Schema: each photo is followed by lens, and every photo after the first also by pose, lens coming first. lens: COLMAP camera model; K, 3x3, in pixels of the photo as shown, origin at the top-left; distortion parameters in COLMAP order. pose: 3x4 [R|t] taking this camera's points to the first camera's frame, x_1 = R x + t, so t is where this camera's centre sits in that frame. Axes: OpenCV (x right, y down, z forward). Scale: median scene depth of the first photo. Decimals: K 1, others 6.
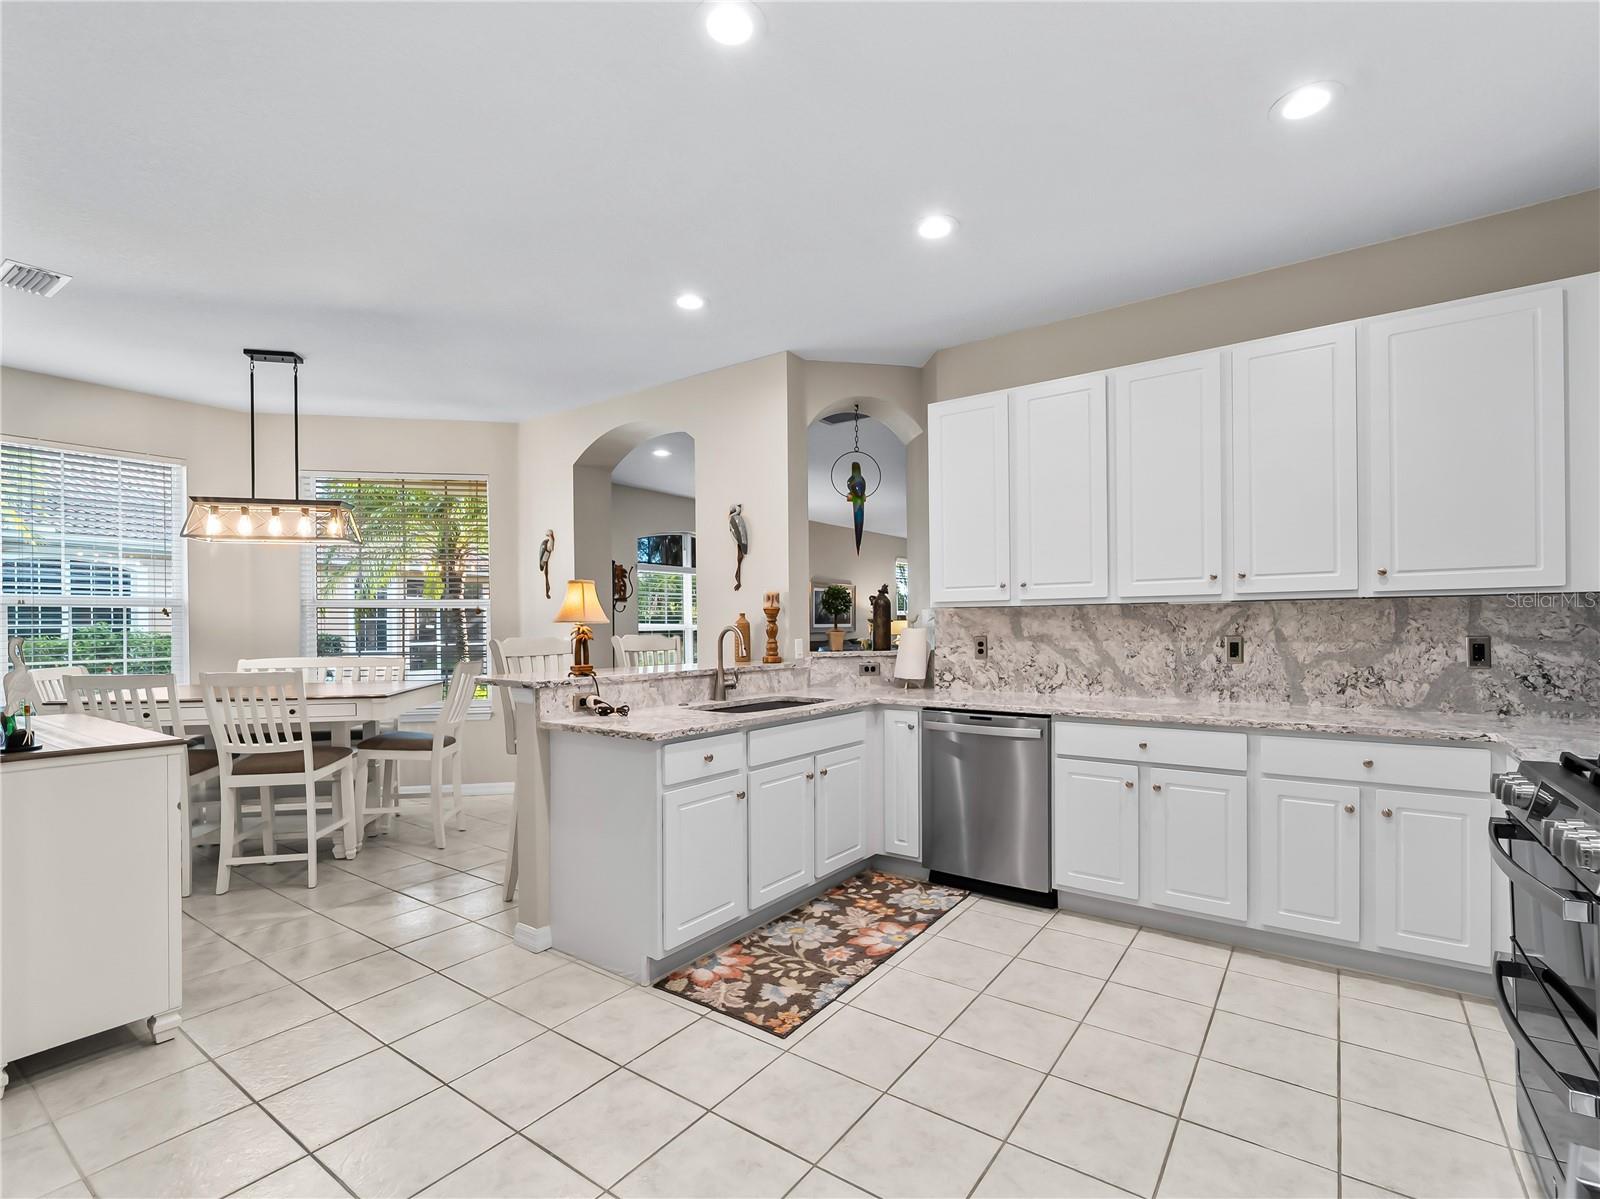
lens RADIAL K [[747.4, 0, 804.1], [0, 747.4, 624.9], [0, 0, 1]] dist [0.010755, -0.000330]
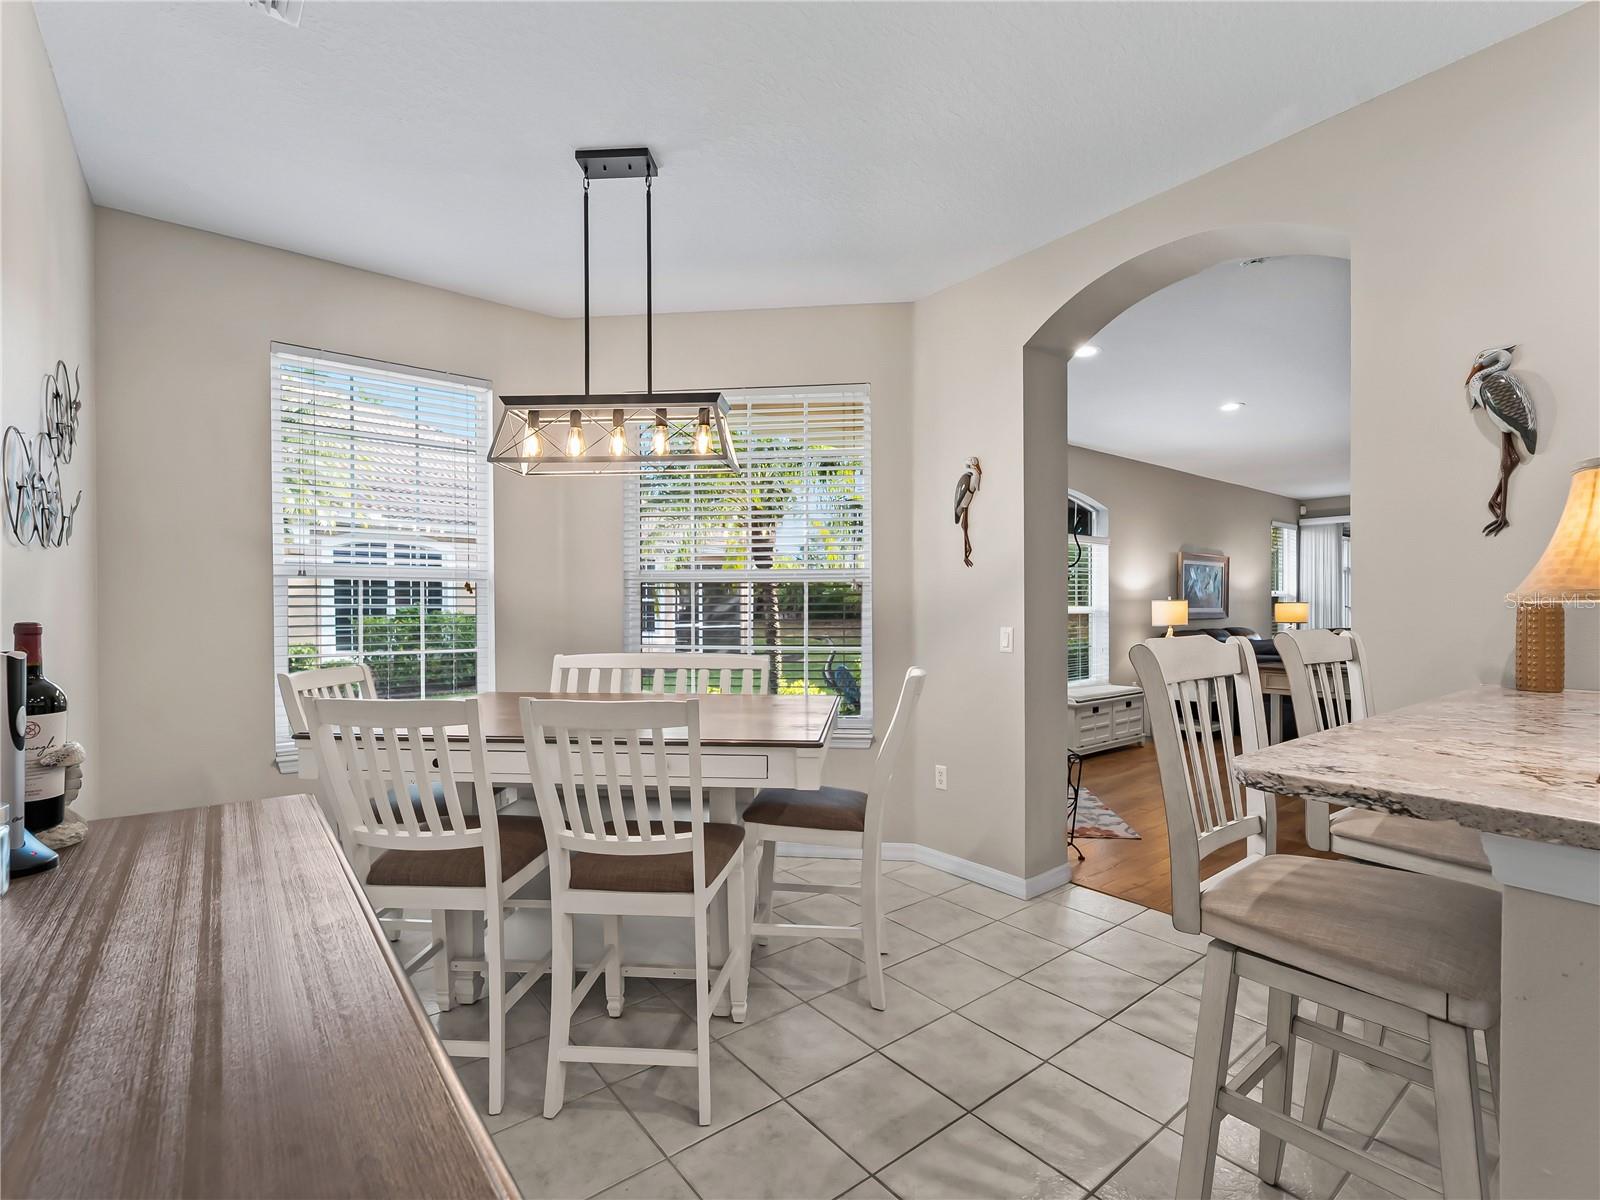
lens RADIAL K [[735.8, 0, 813.8], [0, 735.8, 610.0], [0, 0, 1]] dist [0.002585, -0.000850]
pose [[0.963889, 0.005638, -0.266245, -0.458931], [-0.004833, 0.999982, 0.003675, 0.001154], [0.266261, -0.002256, 0.963898, 0.549168]]
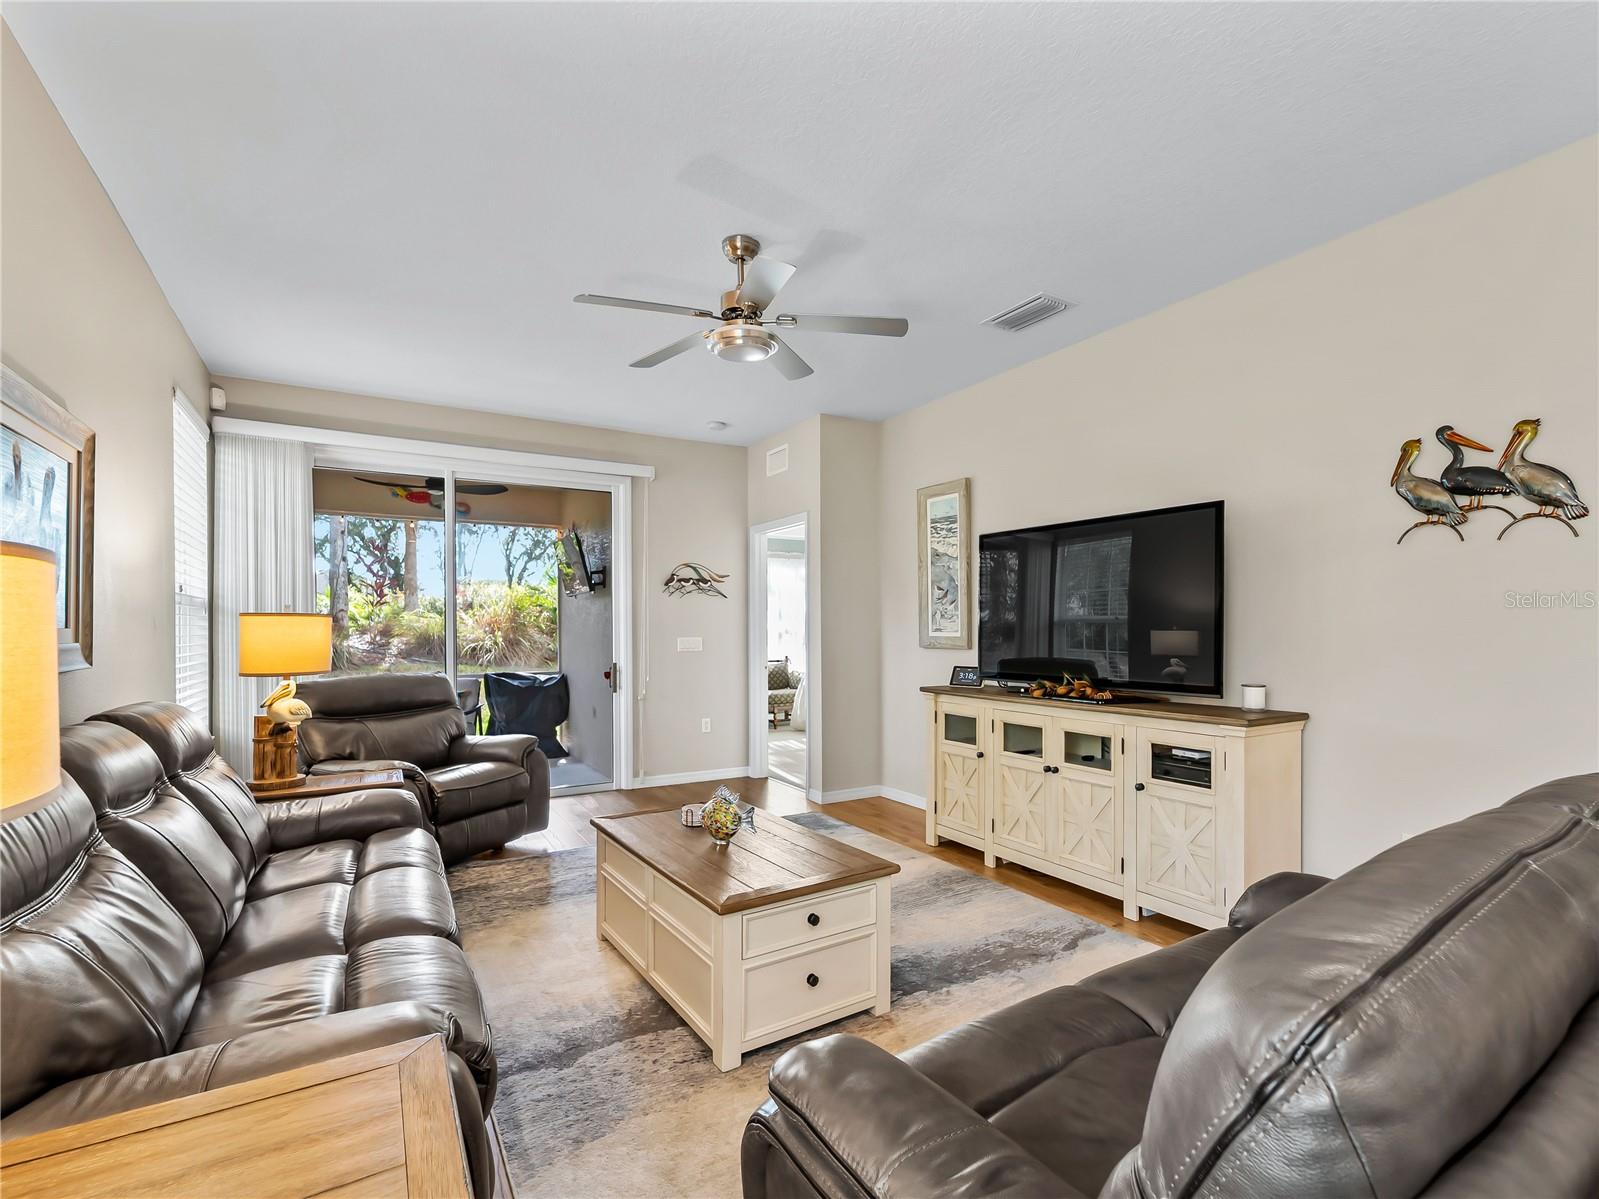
lens RADIAL K [[739.1, 0, 805.1], [0, 739.1, 630.8], [0, 0, 1]] dist [0.003111, 0.000285]
pose [[0.394446, 0.004868, 0.918906, -0.119230], [-0.003058, 0.999987, -0.003986, -0.000962], [-0.918914, -0.001238, 0.394456, 2.491453]]
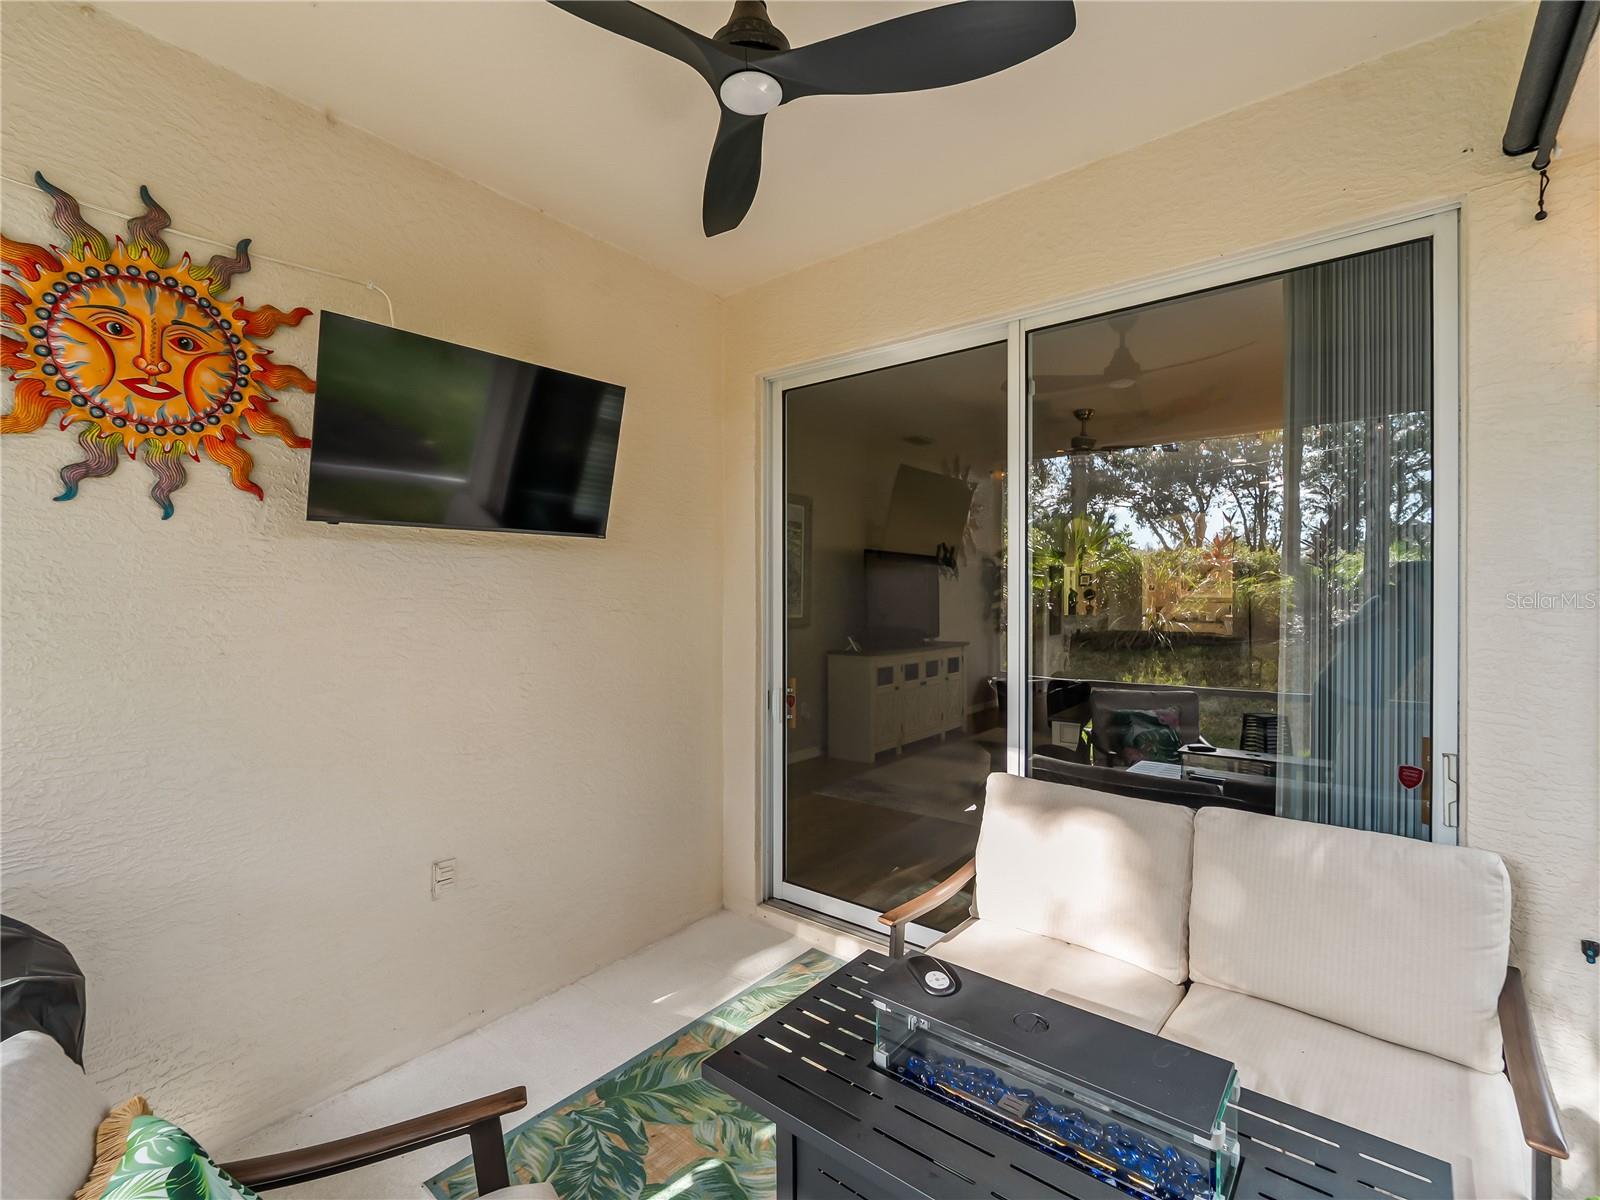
lens RADIAL K [[729.4, 0, 801.4], [0, 729.4, 605.8], [0, 0, 1]] dist [0.000552, -0.000704]
pose [[-0.998577, 0.012683, 0.051797, 1.123787], [0.012964, 0.999903, 0.005095, -0.032649], [-0.051727, 0.005759, -0.998645, 4.447410]]
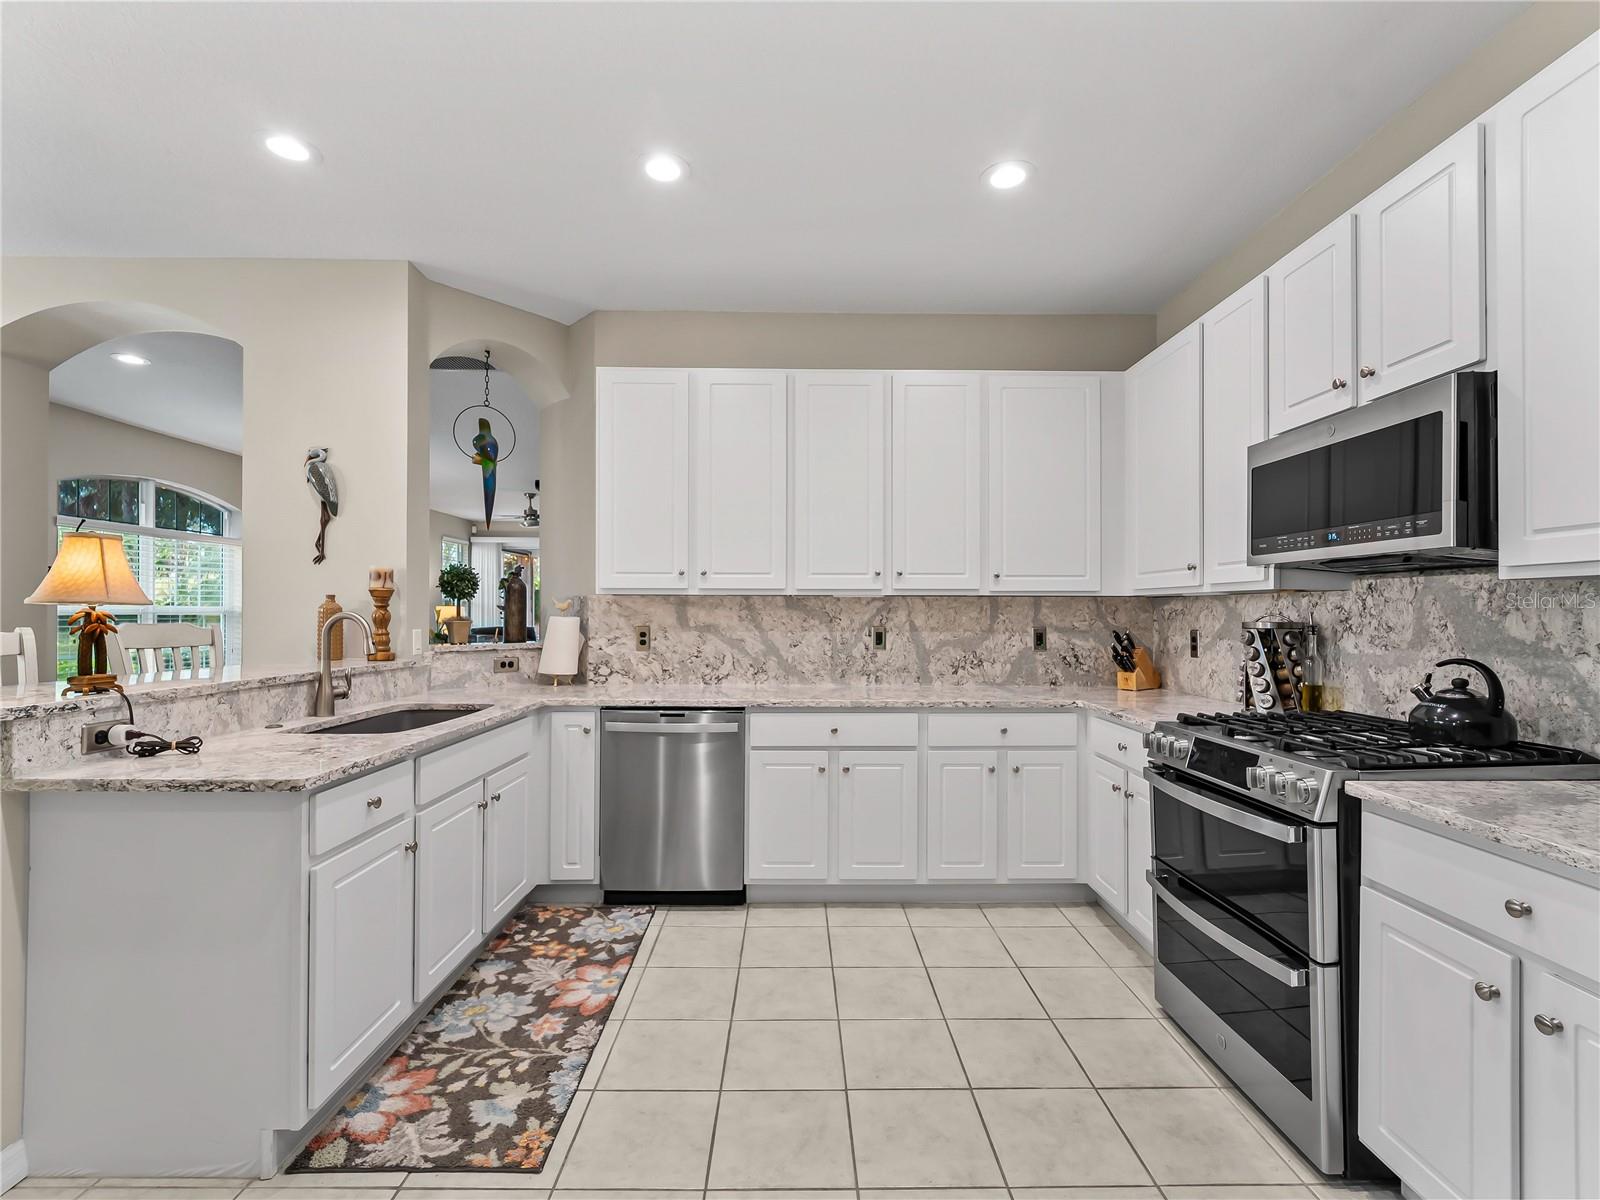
lens RADIAL K [[729.4, 0, 801.4], [0, 729.4, 605.8], [0, 0, 1]] dist [0.000552, -0.000704]
pose [[0.805894, 0.017181, 0.591811, -0.160500], [-0.011259, 0.999843, -0.013695, 0.000061], [-0.591953, 0.004373, 0.805961, 0.167526]]
